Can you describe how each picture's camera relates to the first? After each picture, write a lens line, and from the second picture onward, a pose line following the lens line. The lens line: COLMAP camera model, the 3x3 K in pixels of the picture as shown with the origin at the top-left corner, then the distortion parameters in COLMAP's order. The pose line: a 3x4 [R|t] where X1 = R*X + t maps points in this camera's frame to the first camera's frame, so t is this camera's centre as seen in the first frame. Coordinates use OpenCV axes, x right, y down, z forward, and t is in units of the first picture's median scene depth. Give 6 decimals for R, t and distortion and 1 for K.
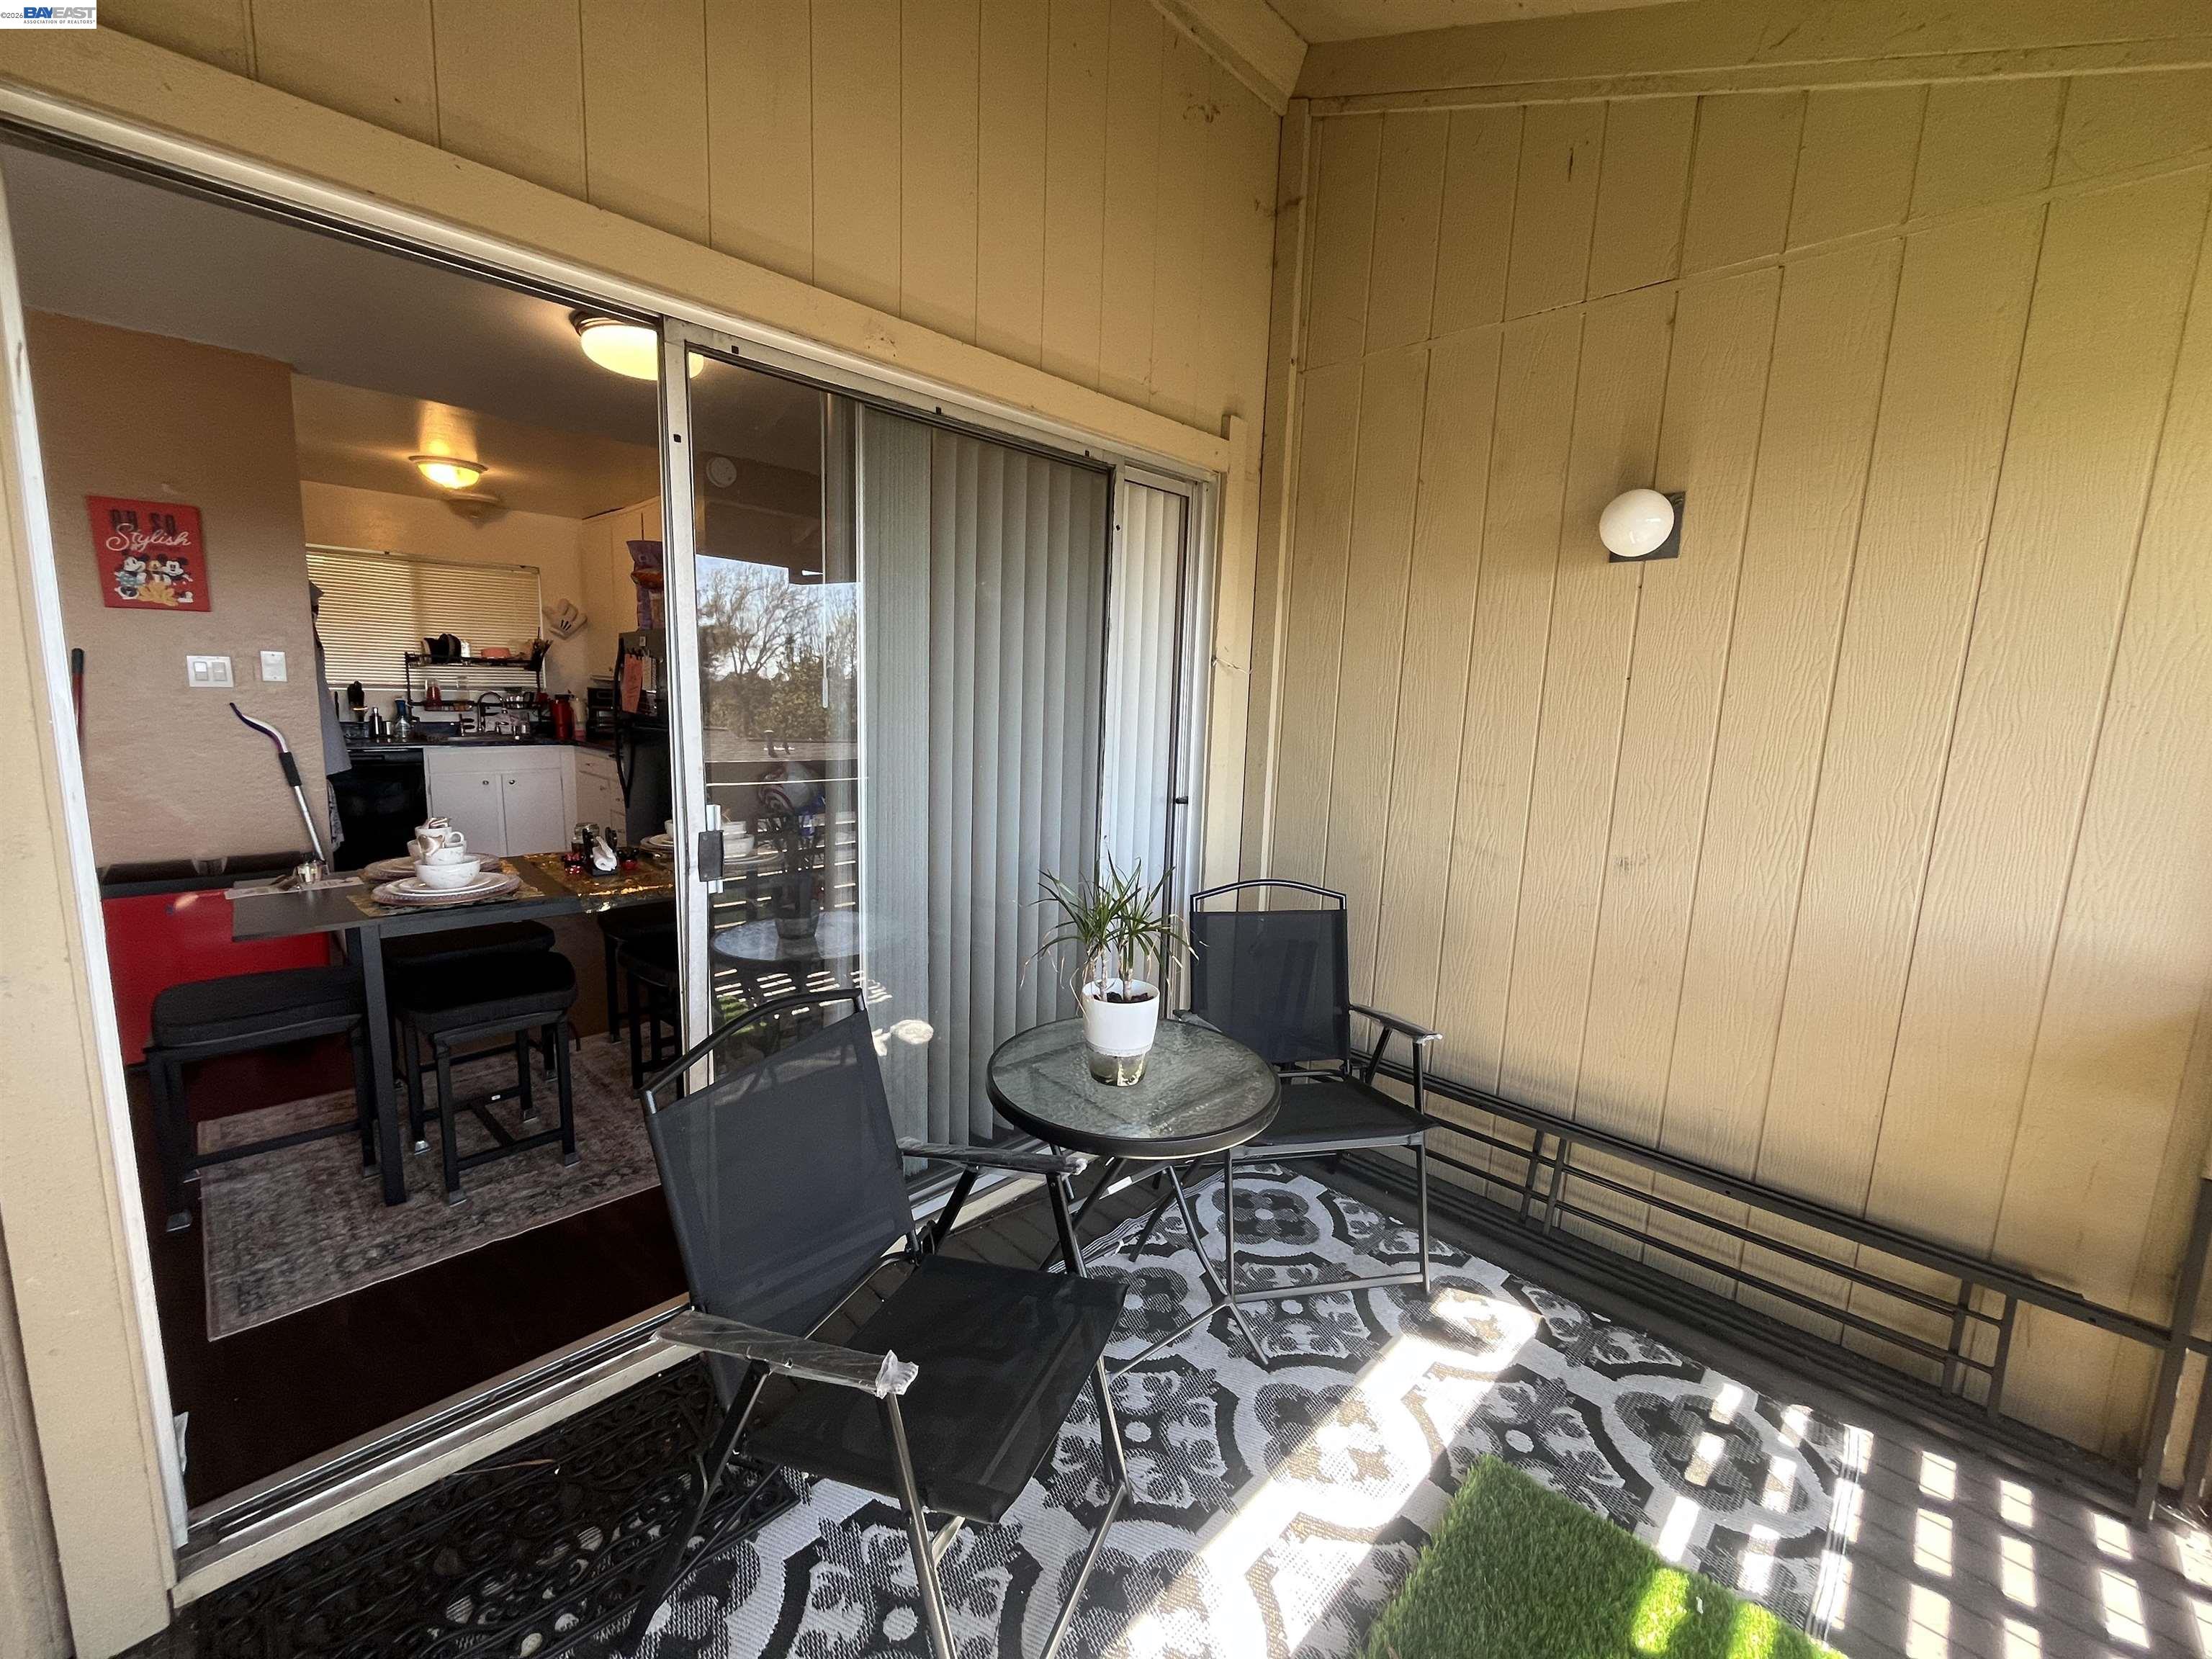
lens RADIAL K [[899.7, 0, 1103.8], [0, 899.7, 823.1], [0, 0, 1]] dist [-0.005859, 0.000546]
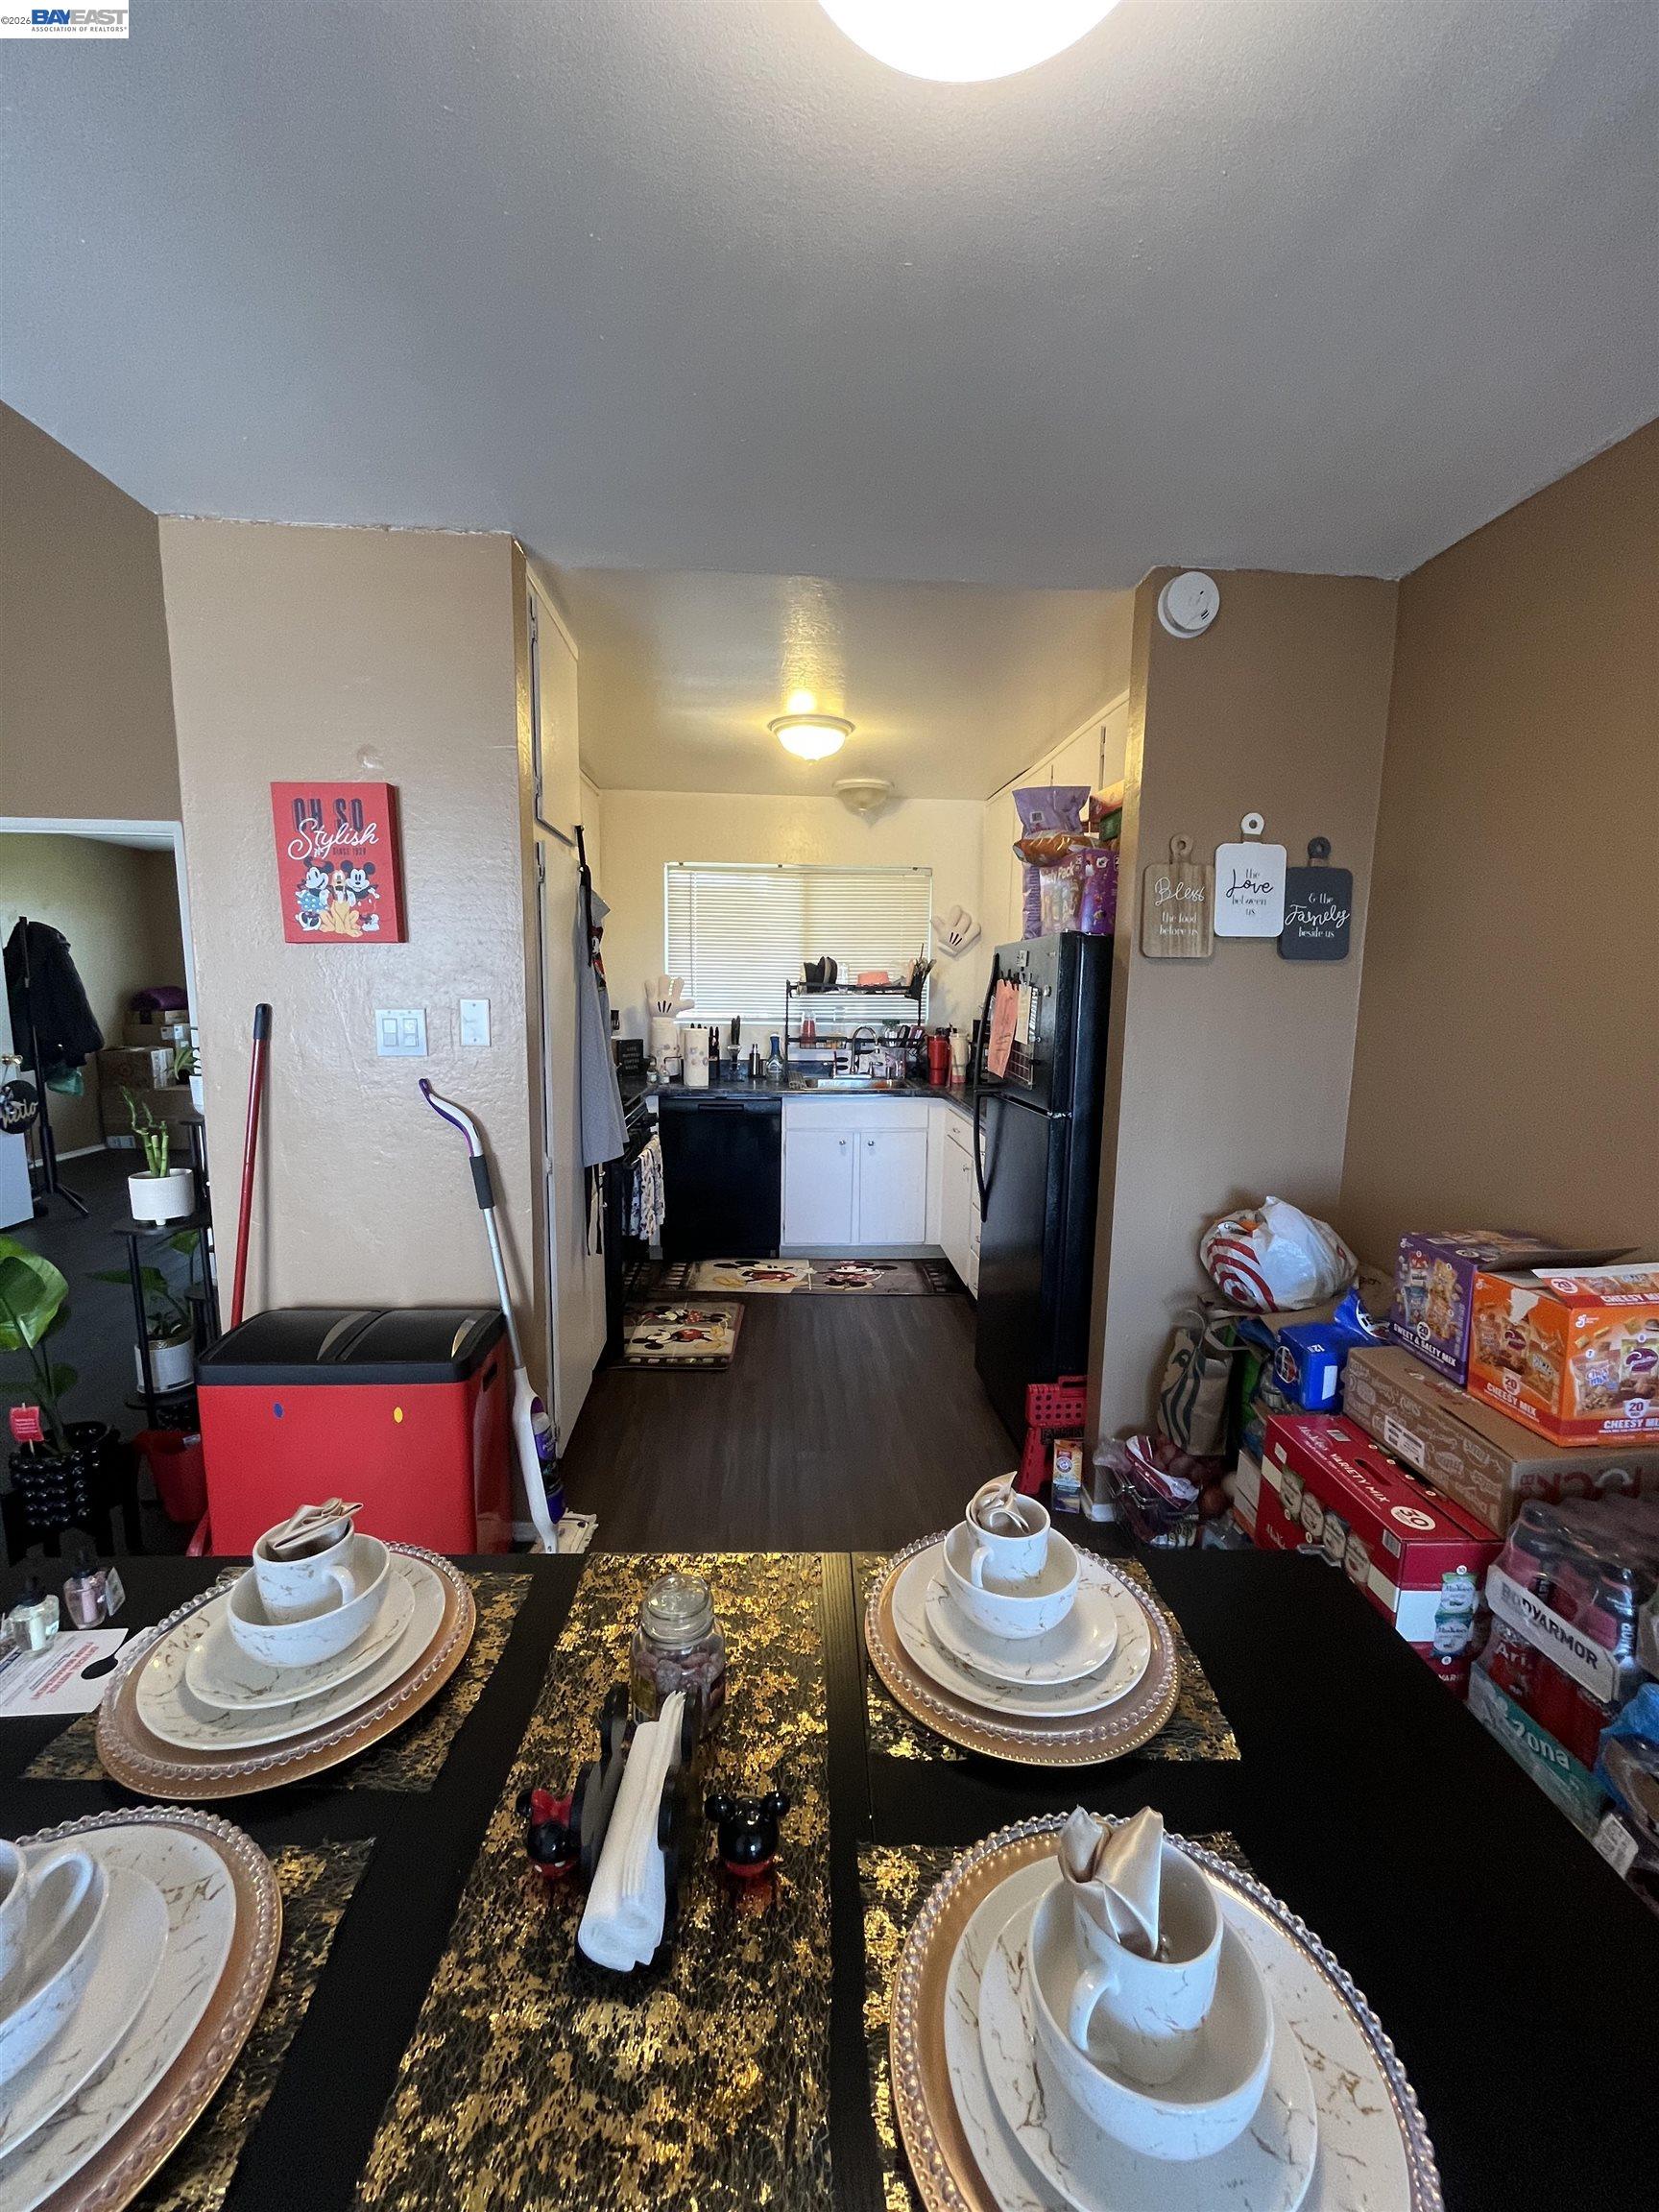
lens RADIAL K [[899.7, 0, 837.0], [0, 899.7, 1108.3], [0, 0, 1]] dist [-0.005859, 0.000546]
pose [[0.751510, 0.070222, -0.655973, -0.206051], [-0.084959, 0.996341, 0.009326, -0.096463], [0.654228, 0.048722, 0.754726, 0.465685]]
